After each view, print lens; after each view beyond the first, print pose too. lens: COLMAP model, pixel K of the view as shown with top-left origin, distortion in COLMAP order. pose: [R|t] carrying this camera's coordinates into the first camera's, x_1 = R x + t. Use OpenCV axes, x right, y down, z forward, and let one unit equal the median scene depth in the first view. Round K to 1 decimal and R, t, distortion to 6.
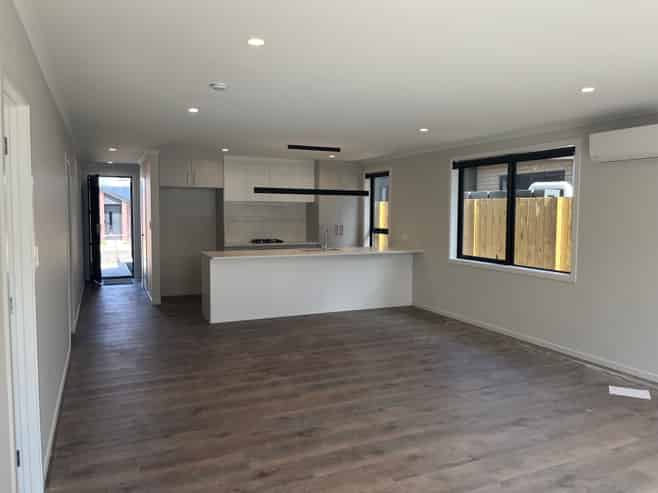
lens RADIAL K [[494.8, 0, 329.0], [0, 494.8, 246.5], [0, 0, 1]] dist [0.052353, -0.001090]
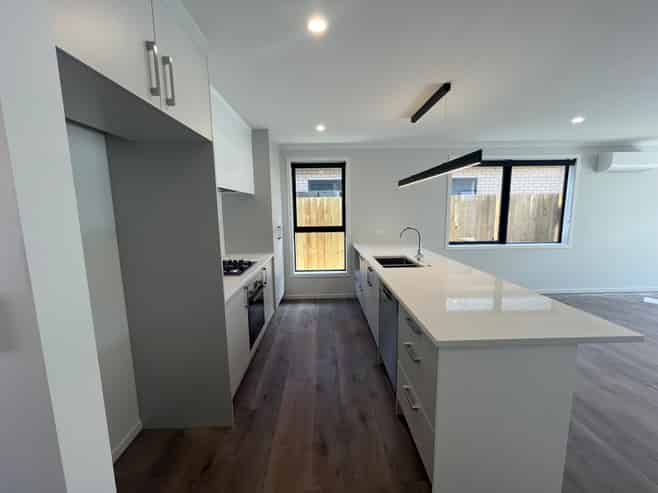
lens RADIAL K [[266.7, 0, 325.9], [0, 266.7, 244.6], [0, 0, 1]] dist [-0.001008, -0.000229]
pose [[0.390785, -0.138312, 0.910031, -0.429612], [0.085102, 0.989841, 0.113897, -0.074125], [-0.916539, 0.032936, 0.398586, 1.021271]]
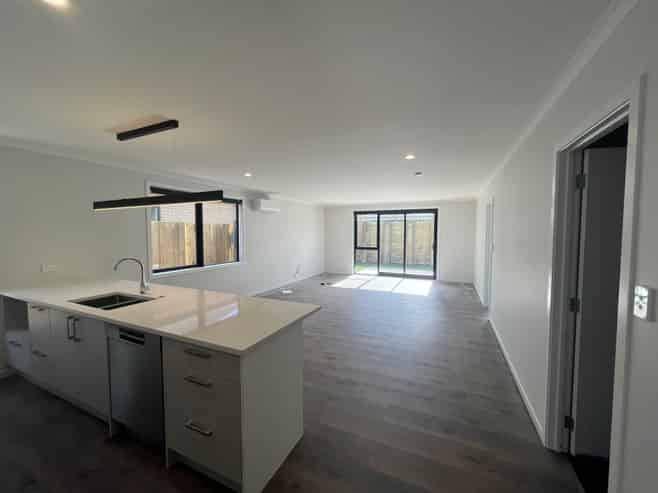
lens RADIAL K [[266.7, 0, 325.9], [0, 266.7, 244.6], [0, 0, 1]] dist [-0.001008, -0.000229]
pose [[-0.646914, -0.045833, 0.761184, -0.444356], [0.050495, 0.993427, 0.102732, -0.083159], [-0.760889, 0.104895, -0.640347, 1.085757]]
